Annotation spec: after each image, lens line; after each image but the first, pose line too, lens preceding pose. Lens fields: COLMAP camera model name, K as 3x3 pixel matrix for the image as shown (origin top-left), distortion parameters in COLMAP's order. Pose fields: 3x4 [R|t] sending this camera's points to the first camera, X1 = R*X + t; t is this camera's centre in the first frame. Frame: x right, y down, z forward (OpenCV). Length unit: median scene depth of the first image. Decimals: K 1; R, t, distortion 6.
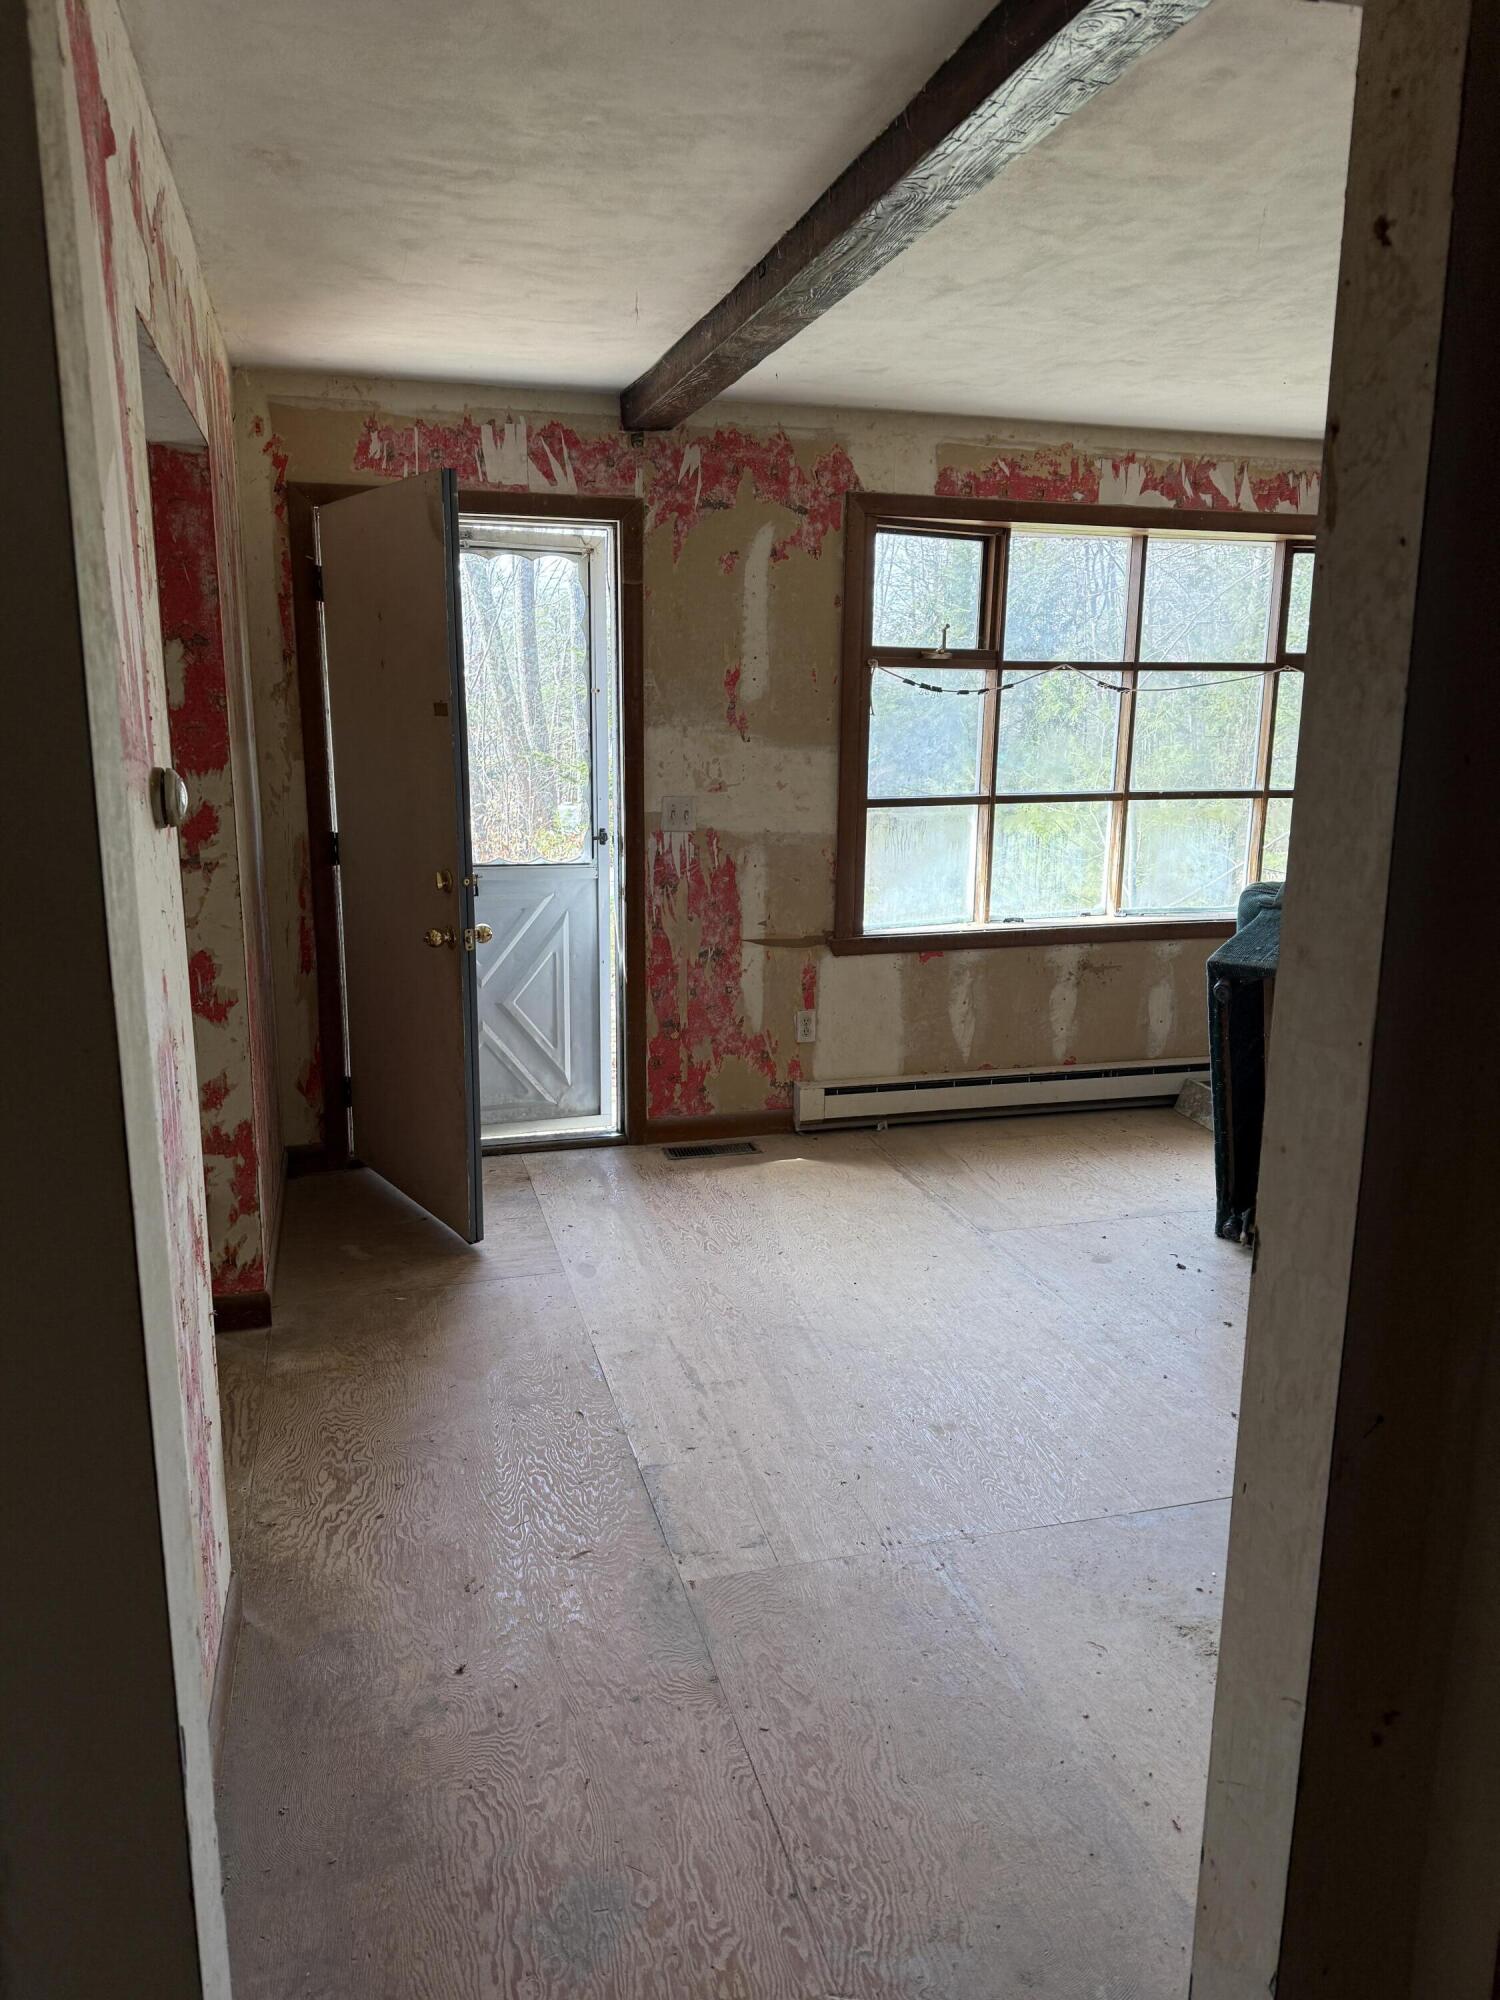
lens RADIAL K [[1398.7, 0, 743.7], [0, 1398.7, 1009.9], [0, 0, 1]] dist [0.015621, -0.023982]
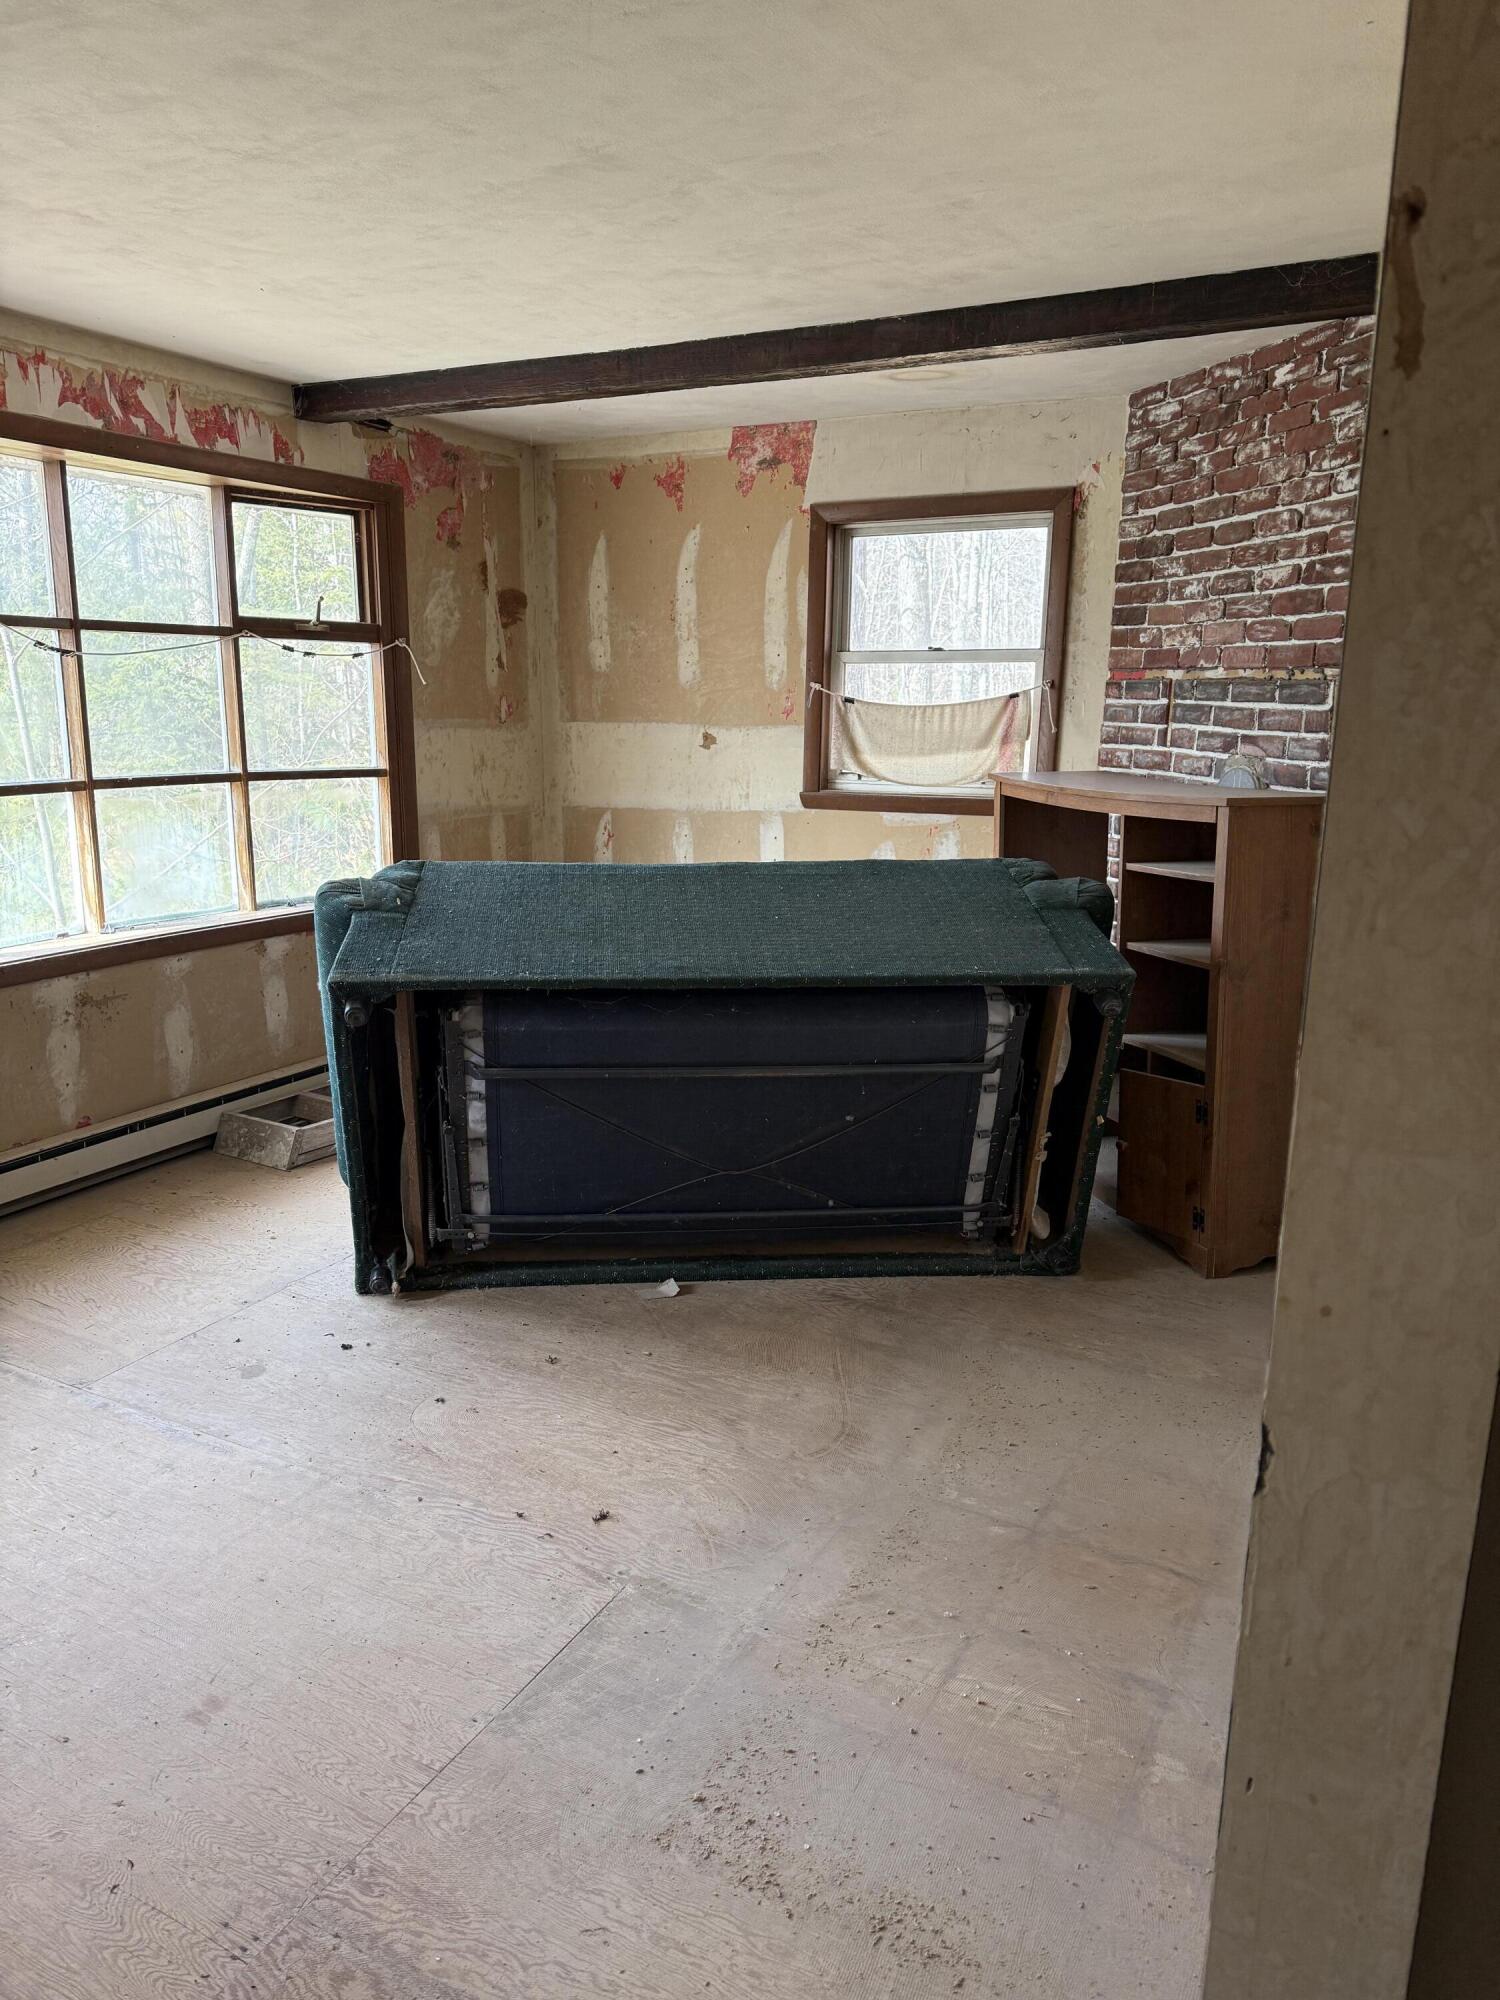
lens RADIAL K [[1398.7, 0, 753.5], [0, 1398.7, 1004.8], [0, 0, 1]] dist [0.015621, -0.023982]
pose [[0.683082, -0.157020, 0.713263, -0.065538], [0.147581, 0.986144, 0.075757, -0.034538], [-0.715276, 0.053516, 0.696790, 0.179110]]
